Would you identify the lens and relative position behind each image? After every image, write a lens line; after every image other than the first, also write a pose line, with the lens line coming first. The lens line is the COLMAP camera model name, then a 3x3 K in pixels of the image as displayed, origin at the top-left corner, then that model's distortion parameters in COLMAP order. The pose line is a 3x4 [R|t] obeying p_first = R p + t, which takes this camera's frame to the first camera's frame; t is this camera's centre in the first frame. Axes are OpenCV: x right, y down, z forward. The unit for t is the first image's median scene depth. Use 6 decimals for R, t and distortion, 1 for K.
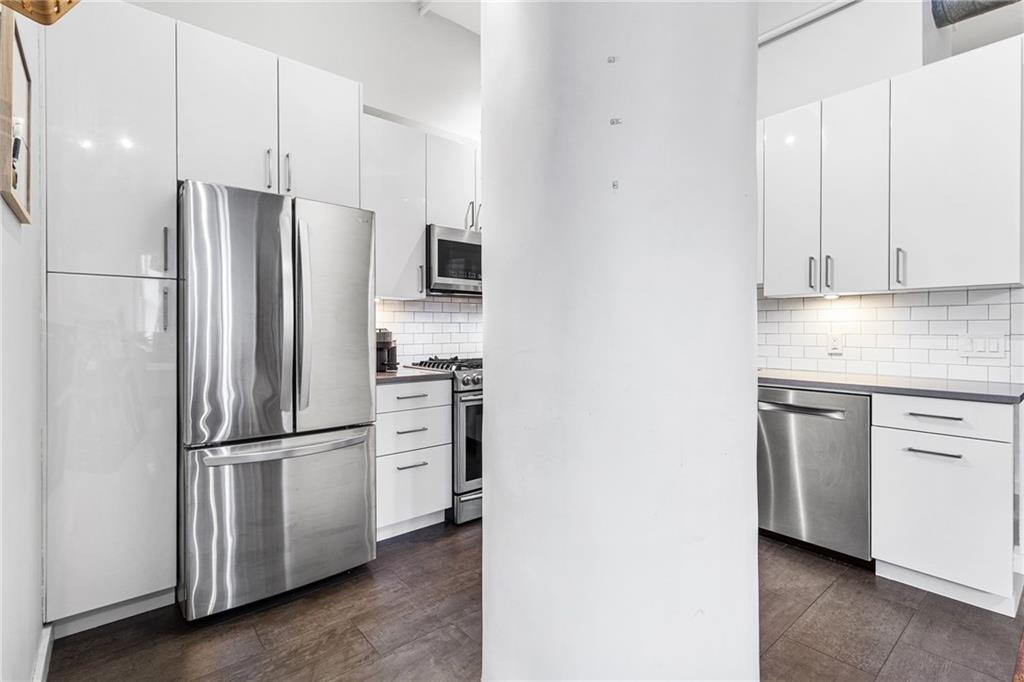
lens RADIAL K [[480.5, 0, 529.6], [0, 480.5, 331.4], [0, 0, 1]] dist [-0.000340, 0.000147]
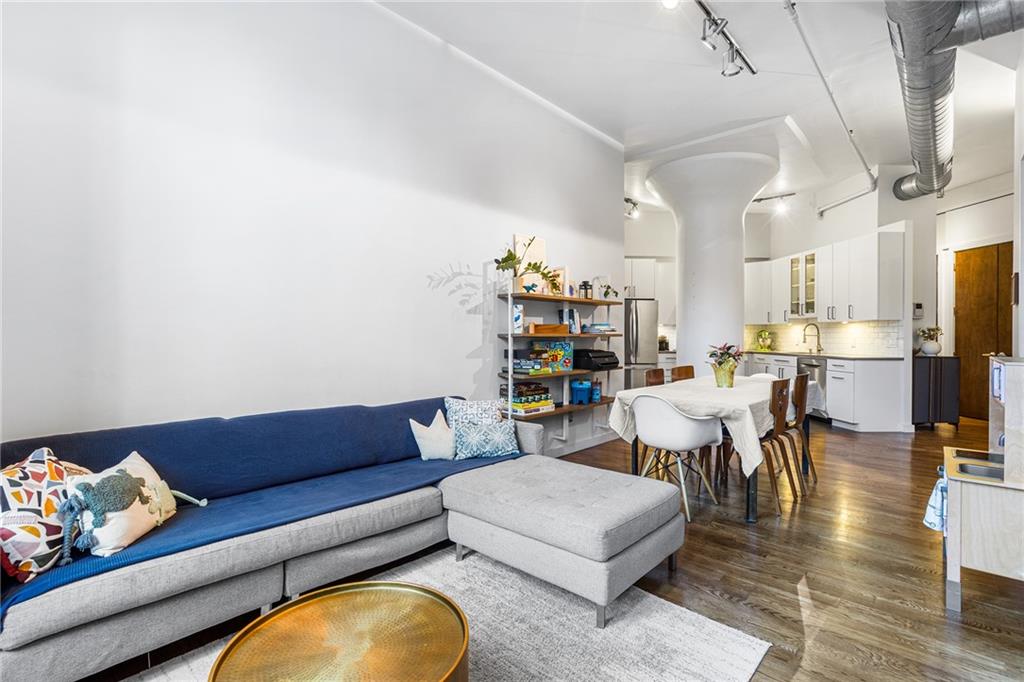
lens RADIAL K [[478.1, 0, 525.3], [0, 478.1, 341.7], [0, 0, 1]] dist [-0.002592, -0.000744]
pose [[0.795348, 0.007864, -0.606103, 0.786130], [-0.001370, 0.999937, 0.011175, 0.000496], [0.606152, -0.008057, 0.795308, -1.806804]]
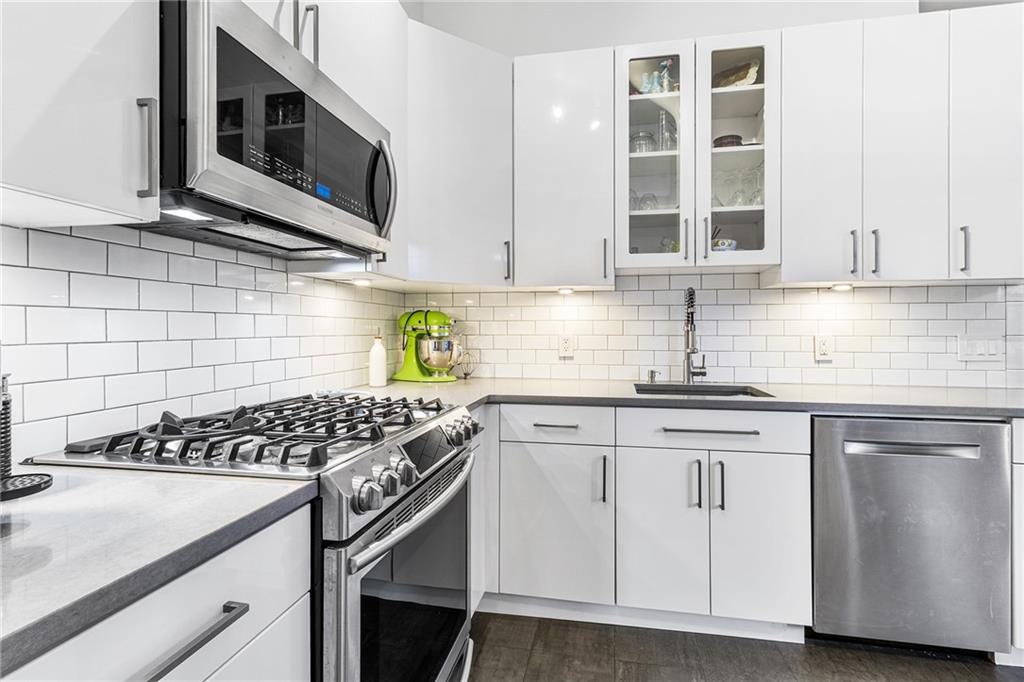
lens RADIAL K [[476.2, 0, 513.2], [0, 476.2, 330.3], [0, 0, 1]] dist [-0.000194, 0.000006]
pose [[0.785347, -0.001085, 0.619054, -0.248294], [0.002546, 0.999996, -0.001478, -0.003443], [-0.619050, 0.002737, 0.785347, 0.710198]]
